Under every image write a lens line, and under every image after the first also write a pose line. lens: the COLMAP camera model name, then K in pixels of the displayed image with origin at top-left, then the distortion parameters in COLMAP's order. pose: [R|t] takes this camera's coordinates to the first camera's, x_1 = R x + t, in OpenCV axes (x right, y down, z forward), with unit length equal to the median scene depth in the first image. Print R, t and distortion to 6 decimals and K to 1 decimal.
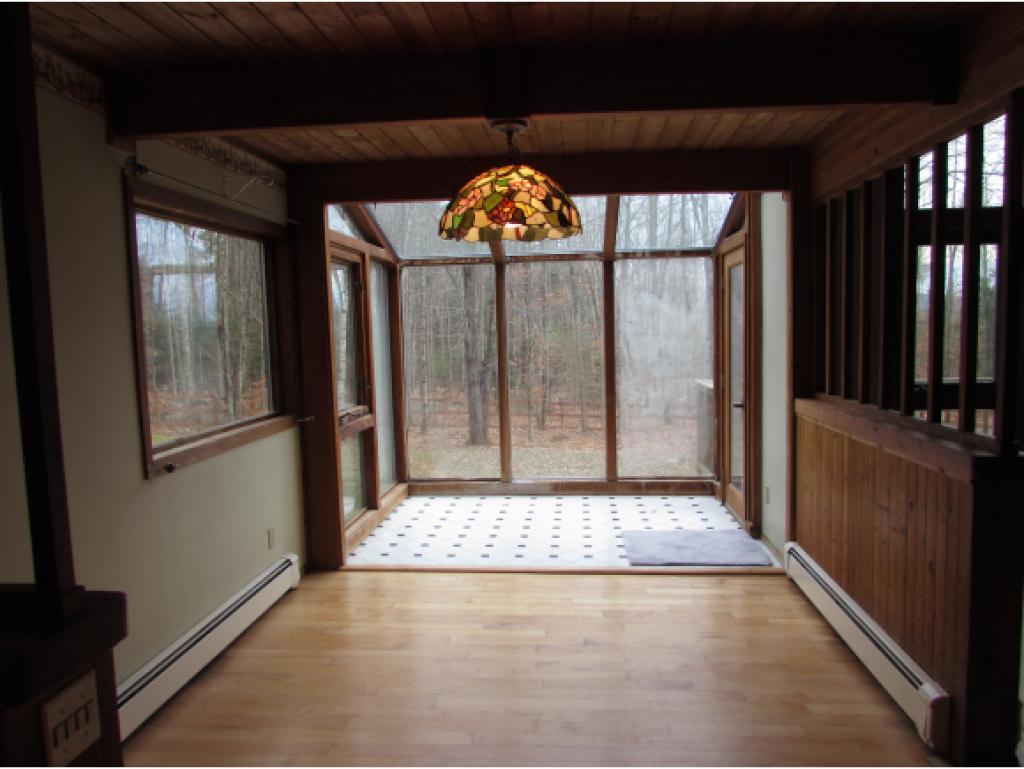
lens RADIAL K [[720.7, 0, 512.0], [0, 720.7, 384.5], [0, 0, 1]] dist [-0.028222, 0.001128]
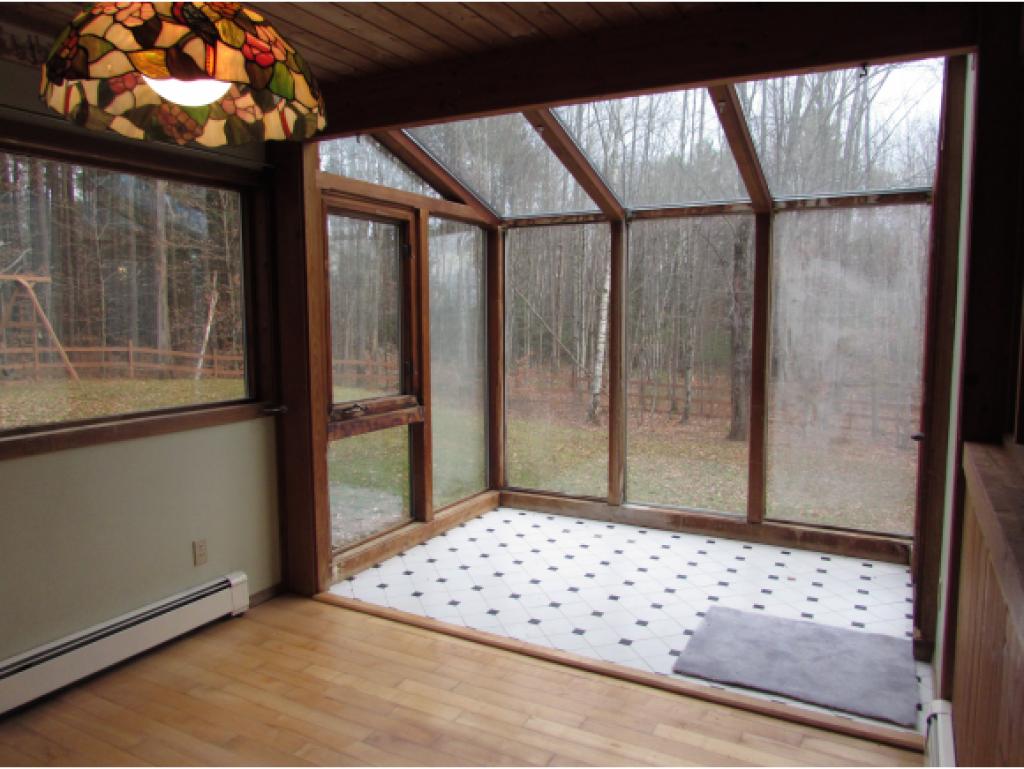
lens RADIAL K [[720.7, 0, 512.0], [0, 720.7, 384.5], [0, 0, 1]] dist [-0.028222, 0.001128]
pose [[0.918966, 0.063647, -0.389166, 0.215799], [-0.054168, 0.997908, 0.035294, -0.018098], [0.390598, -0.011354, 0.920491, 0.285067]]
